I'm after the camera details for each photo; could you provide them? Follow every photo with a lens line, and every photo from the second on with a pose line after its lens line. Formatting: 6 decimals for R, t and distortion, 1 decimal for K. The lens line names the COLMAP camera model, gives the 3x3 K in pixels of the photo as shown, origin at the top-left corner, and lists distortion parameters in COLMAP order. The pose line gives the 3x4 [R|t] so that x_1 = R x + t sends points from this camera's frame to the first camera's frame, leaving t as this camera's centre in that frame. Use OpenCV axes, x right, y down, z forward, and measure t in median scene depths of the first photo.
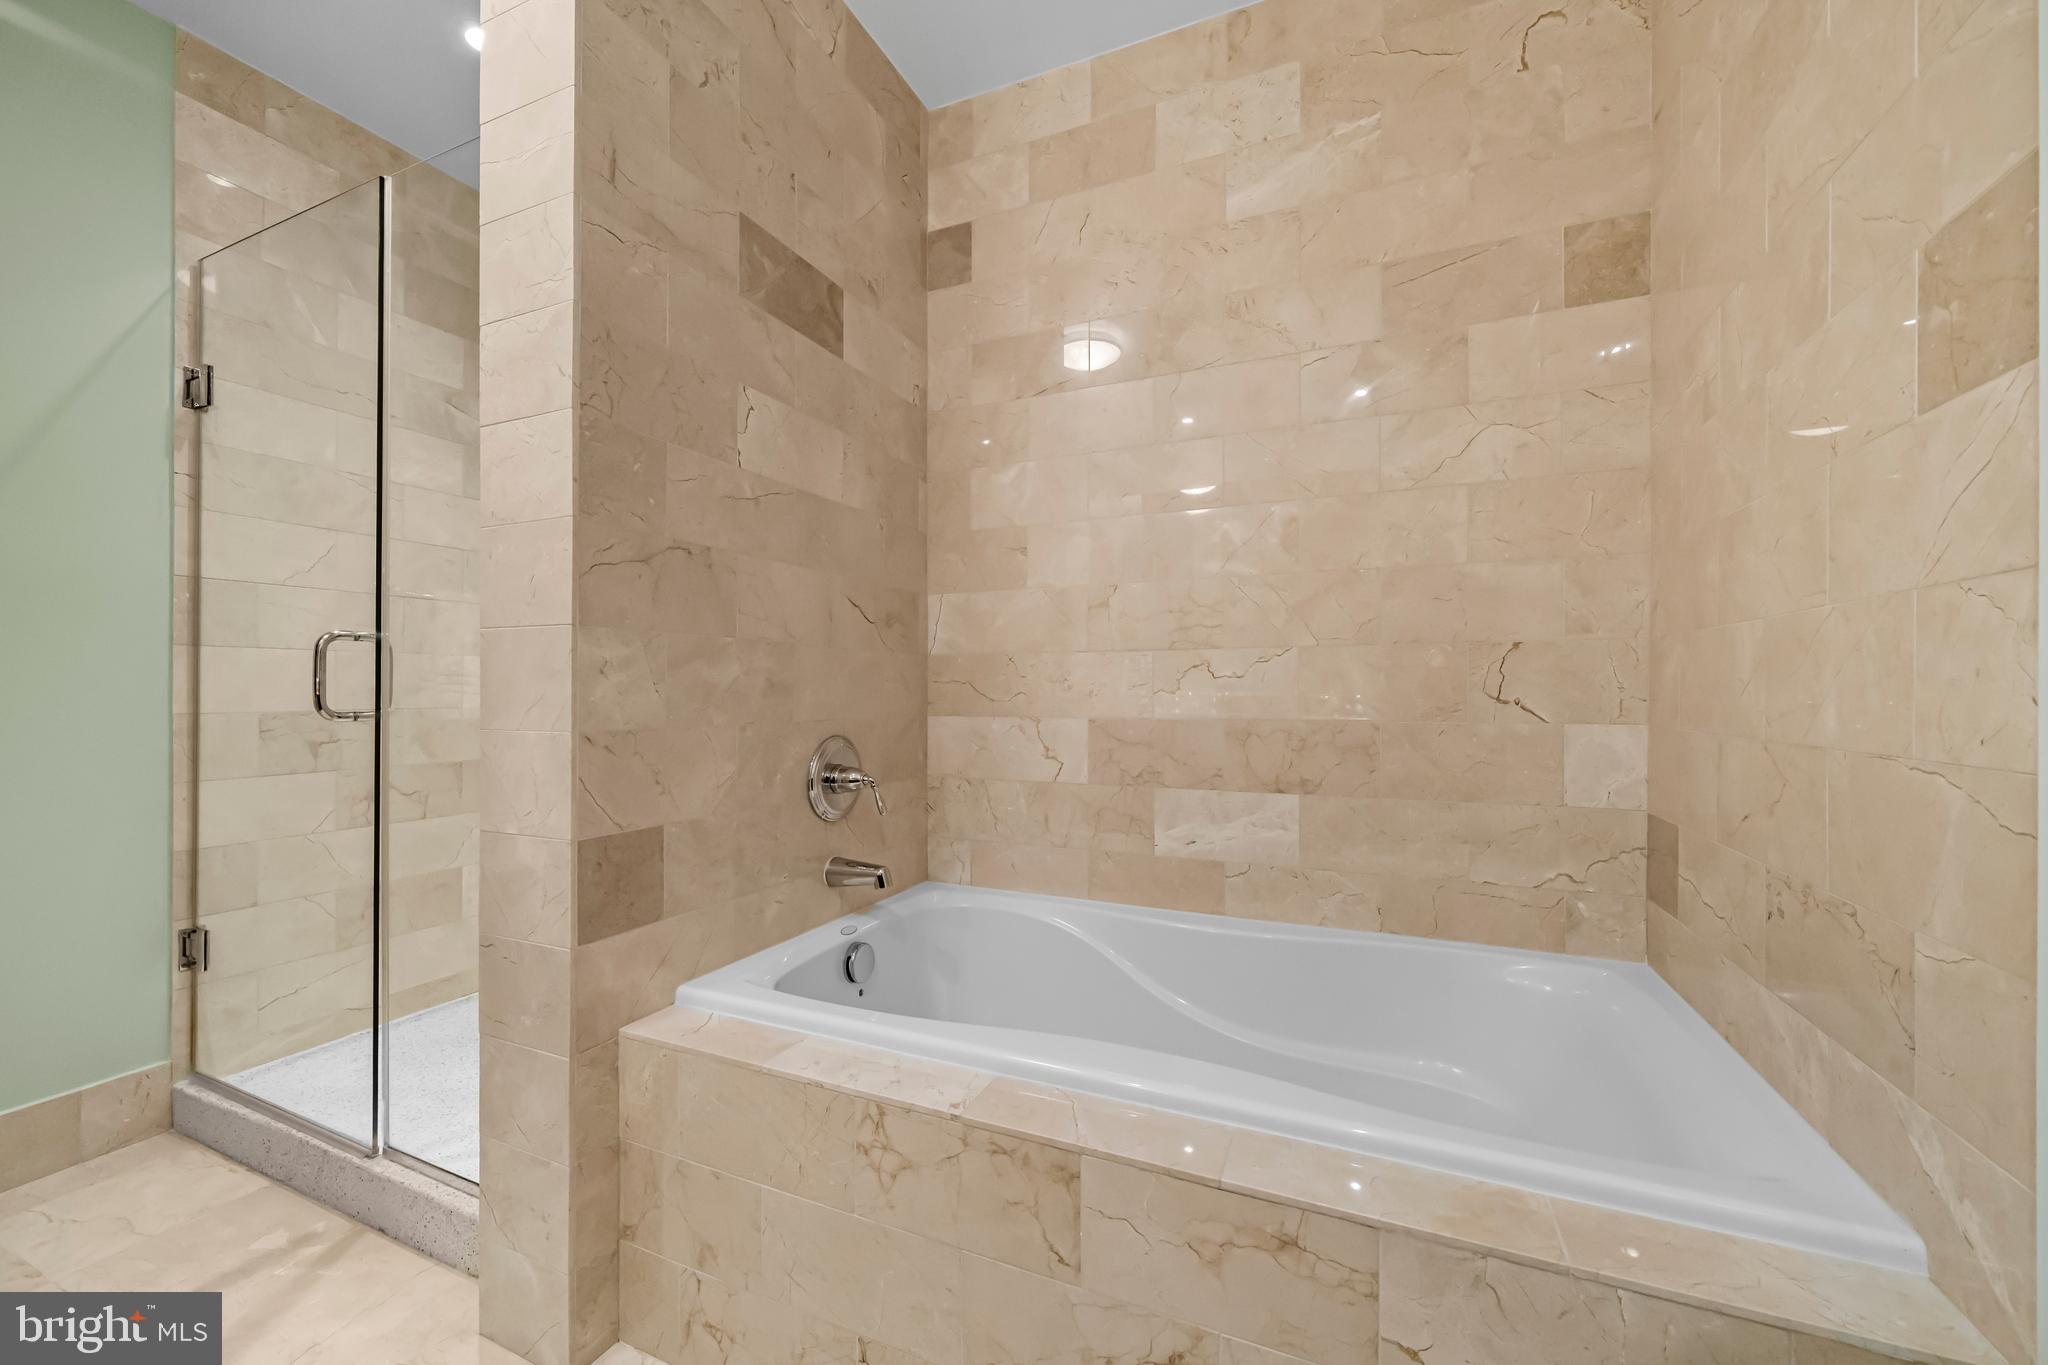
lens RADIAL K [[798.8, 0, 1020.9], [0, 798.8, 686.2], [0, 0, 1]] dist [-0.000616, 0.000113]
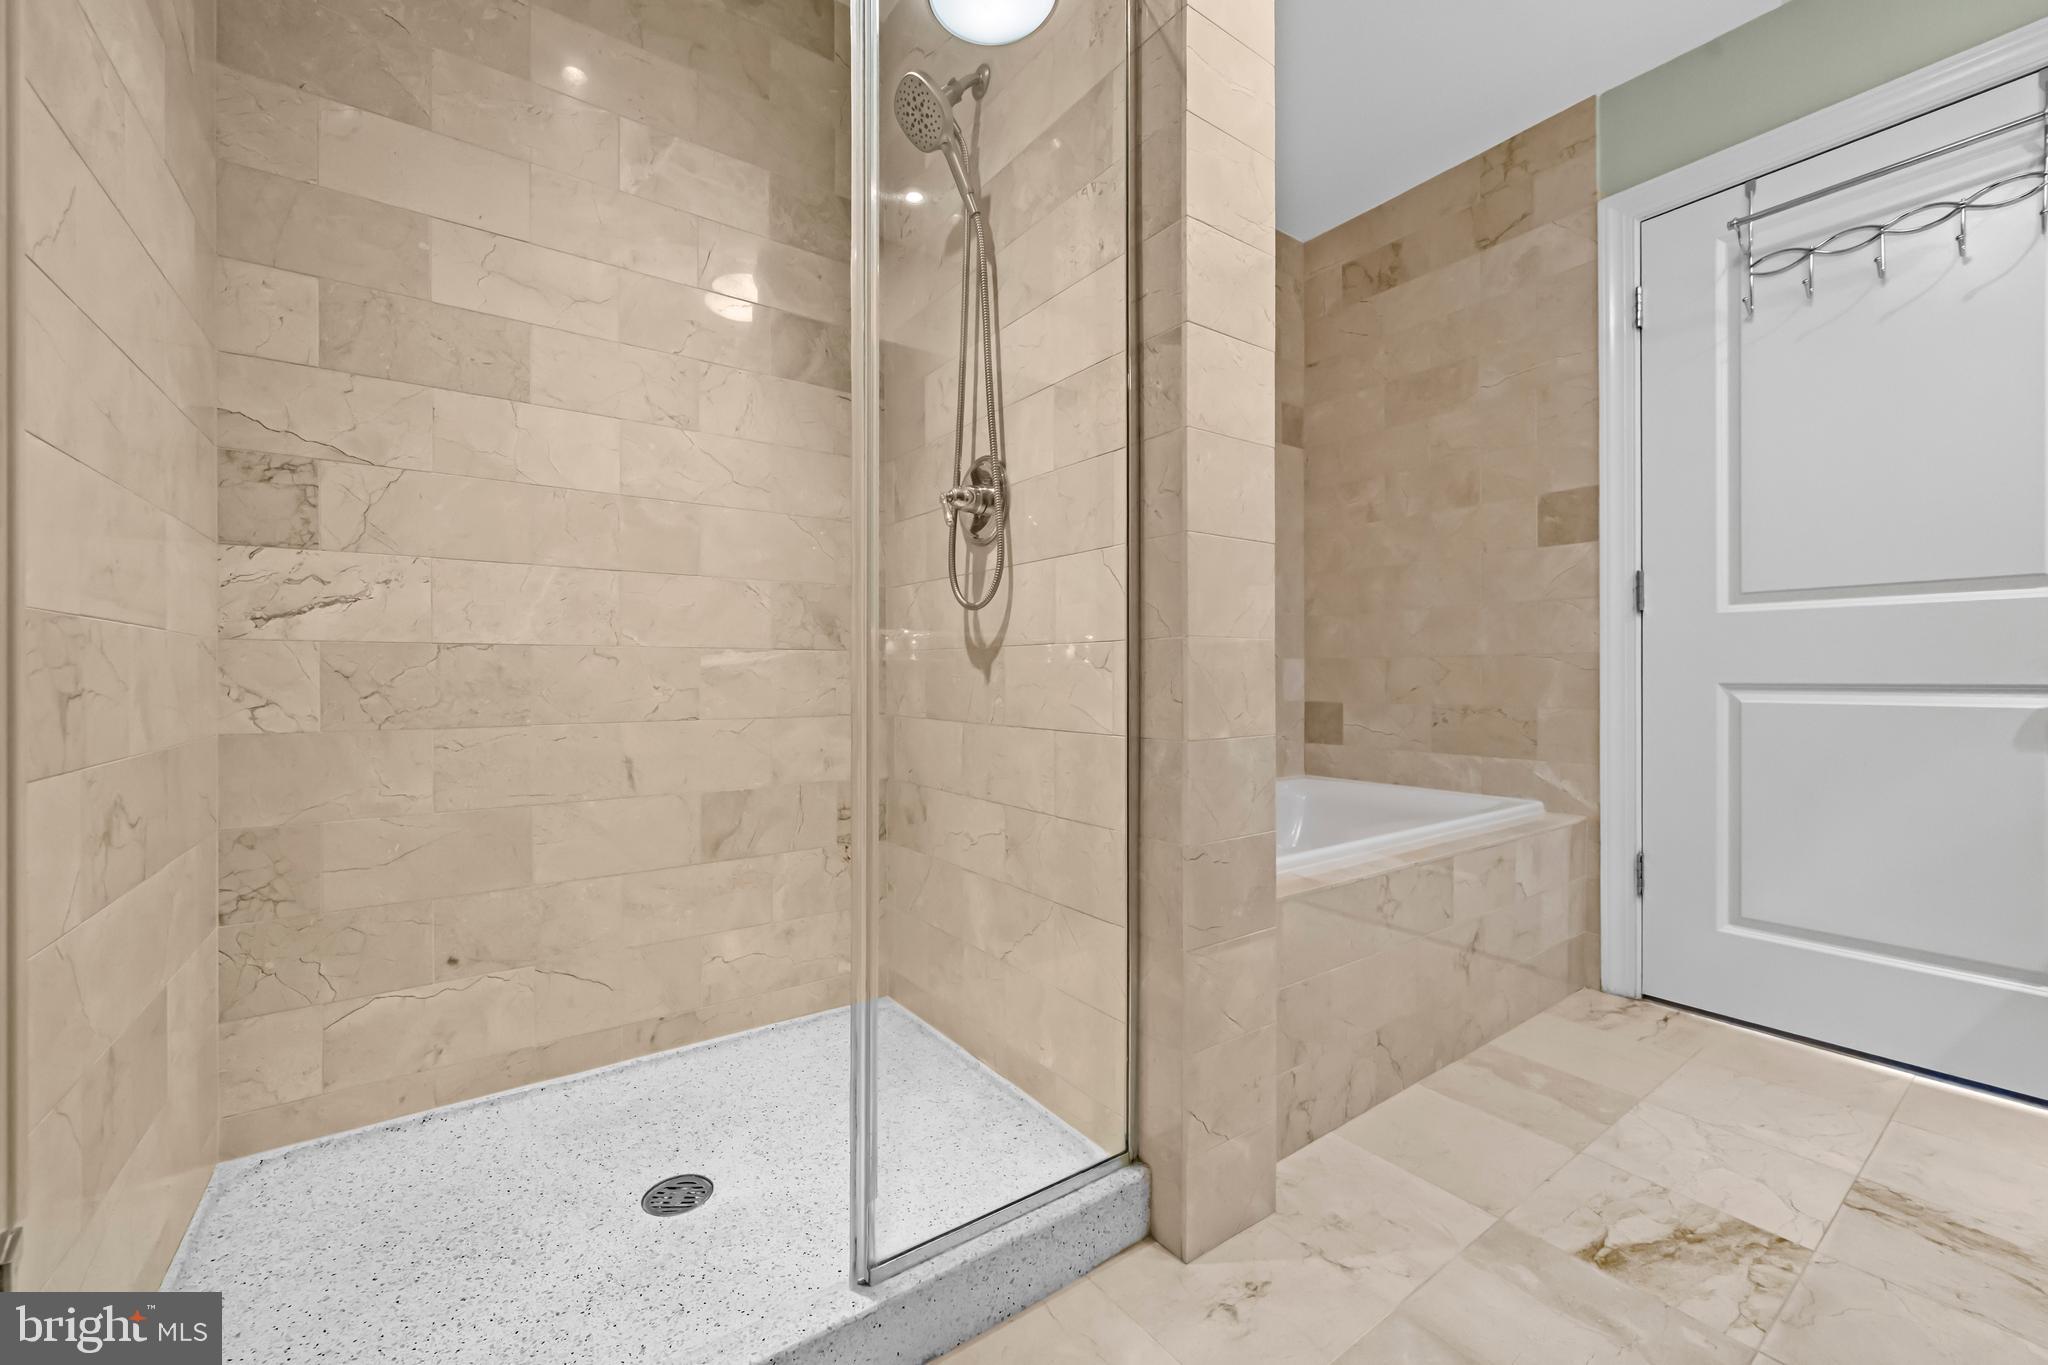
lens RADIAL K [[798.8, 0, 1023.1], [0, 798.8, 673.7], [0, 0, 1]] dist [-0.000616, 0.000113]
pose [[0.509502, -0.001437, 0.860468, -1.301855], [-0.000222, 0.999998, 0.001801, 0.079783], [-0.860470, -0.001108, 0.509501, 0.551371]]
